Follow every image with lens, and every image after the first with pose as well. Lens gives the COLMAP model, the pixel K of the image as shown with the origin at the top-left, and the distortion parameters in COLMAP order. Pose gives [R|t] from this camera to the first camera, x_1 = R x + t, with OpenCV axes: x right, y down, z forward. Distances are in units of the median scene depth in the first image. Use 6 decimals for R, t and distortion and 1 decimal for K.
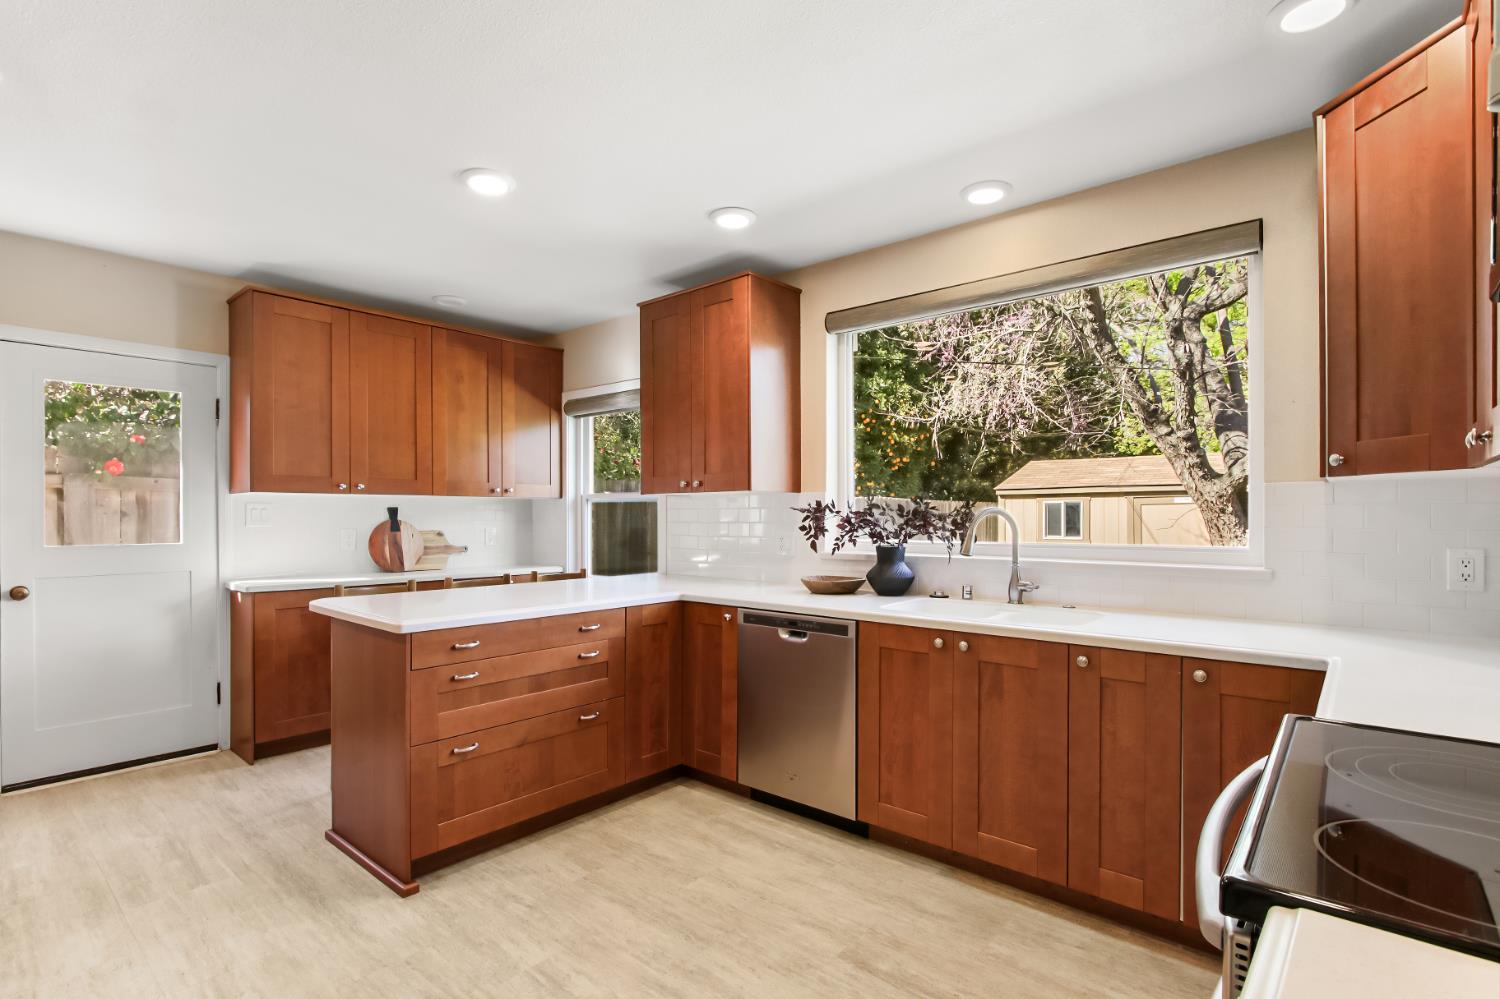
lens RADIAL K [[711.3, 0, 748.9], [0, 711.3, 514.0], [0, 0, 1]] dist [-0.005642, -0.000283]
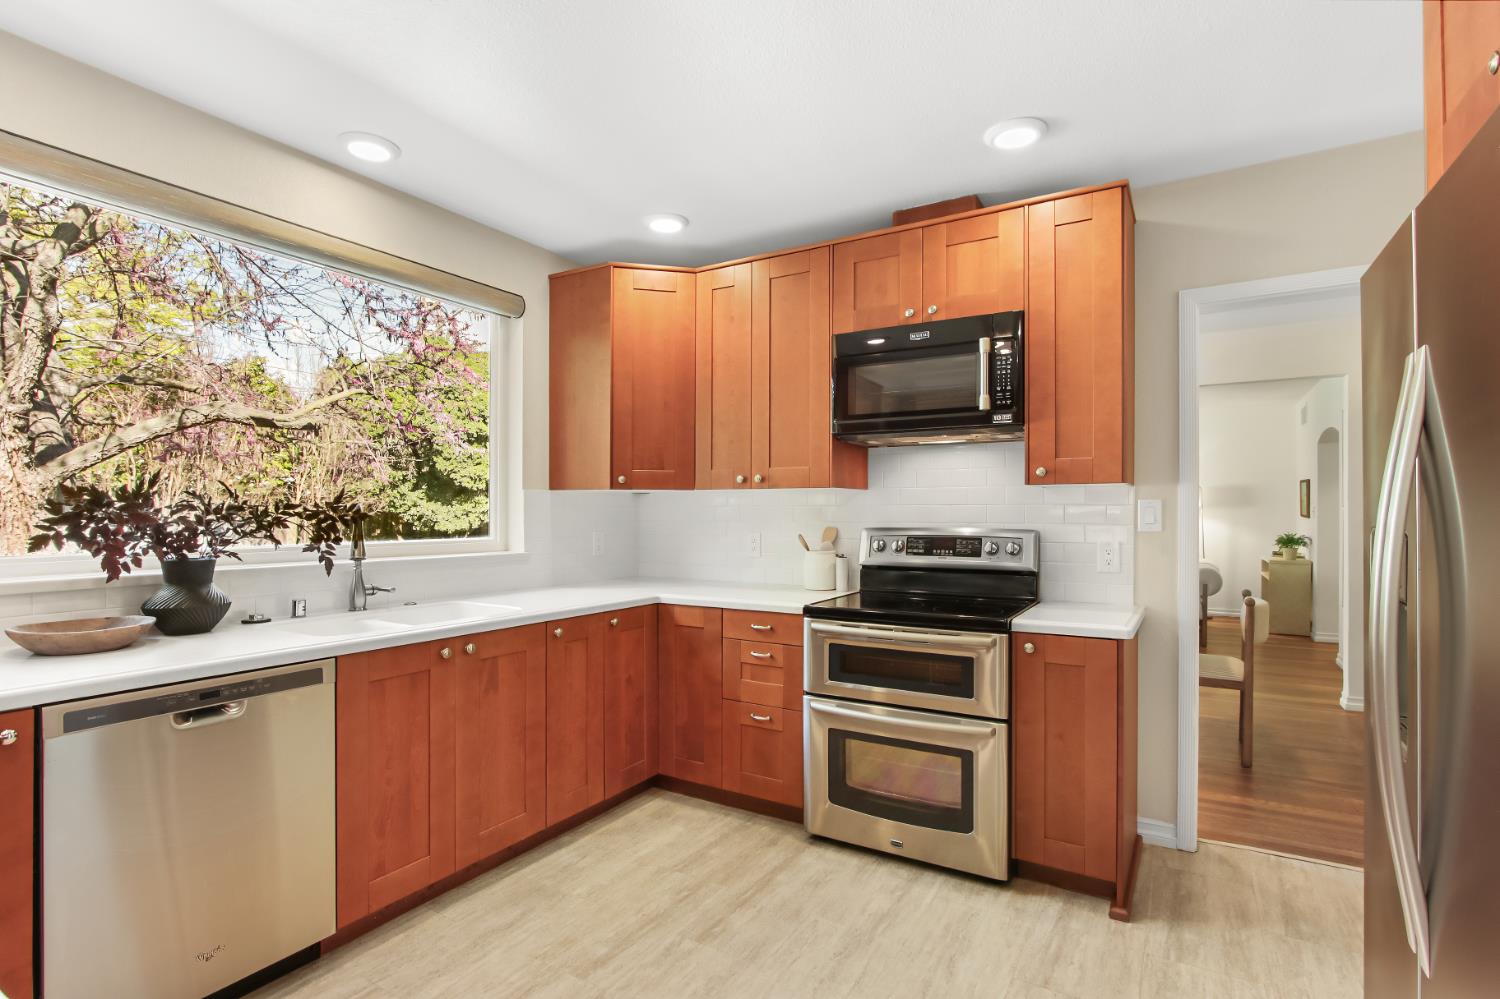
lens RADIAL K [[711.3, 0, 748.9], [0, 711.3, 514.0], [0, 0, 1]] dist [-0.005642, -0.000283]
pose [[-0.152089, 0.000739, 0.988367, -0.522614], [-0.005363, 0.999984, -0.001573, 0.002117], [-0.988352, -0.005540, -0.152082, 0.575684]]
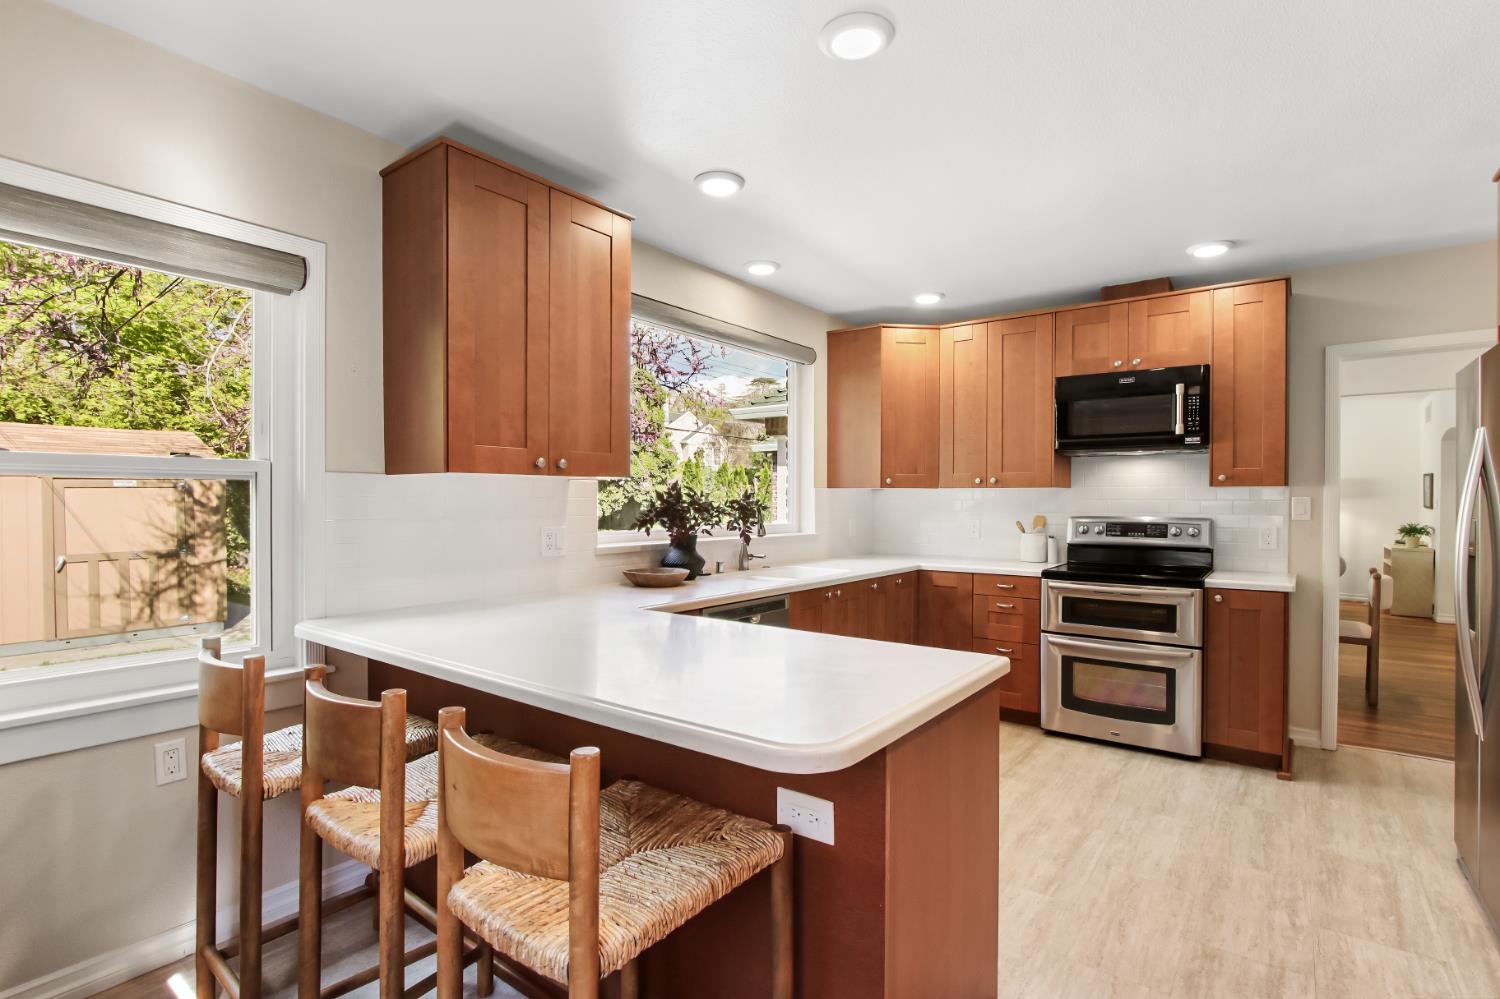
lens RADIAL K [[721.3, 0, 746.7], [0, 721.3, 507.3], [0, 0, 1]] dist [-0.001690, -0.000108]
pose [[-0.056852, -0.006569, 0.998361, -0.889493], [-0.007167, 0.999955, 0.006171, -0.002324], [-0.998357, -0.006804, -0.056897, 0.950790]]
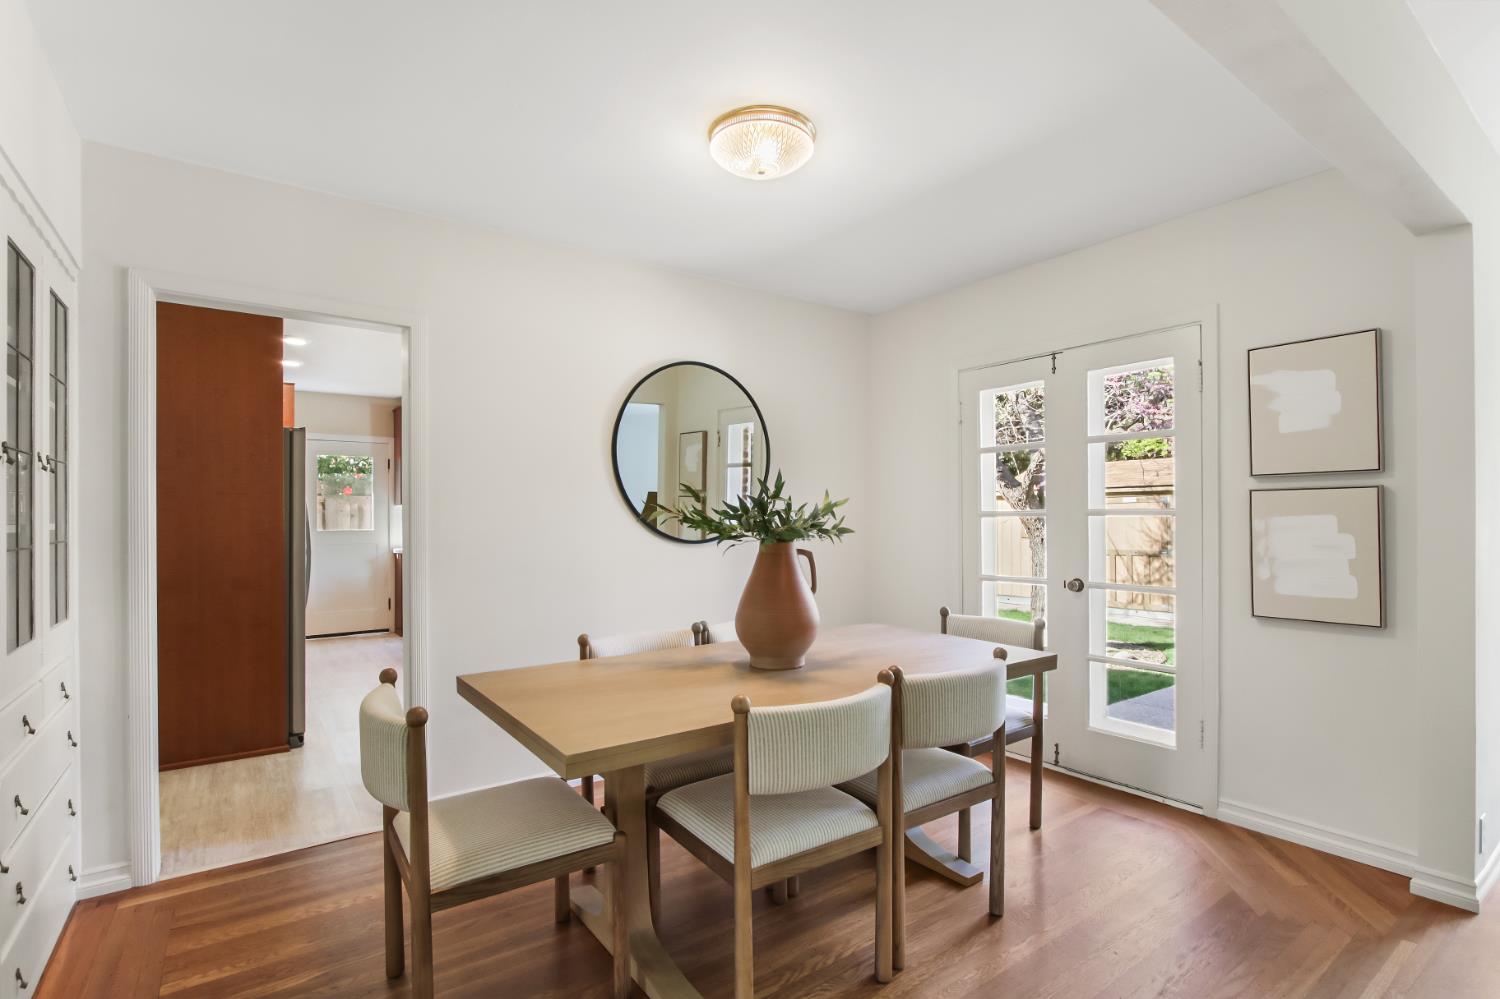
lens RADIAL K [[711.3, 0, 748.9], [0, 711.3, 514.0], [0, 0, 1]] dist [-0.005642, -0.000283]
pose [[0.973184, -0.002607, -0.230013, 0.921844], [0.003361, 0.999990, 0.002882, -0.009977], [0.230004, -0.003578, 0.973183, -0.949268]]
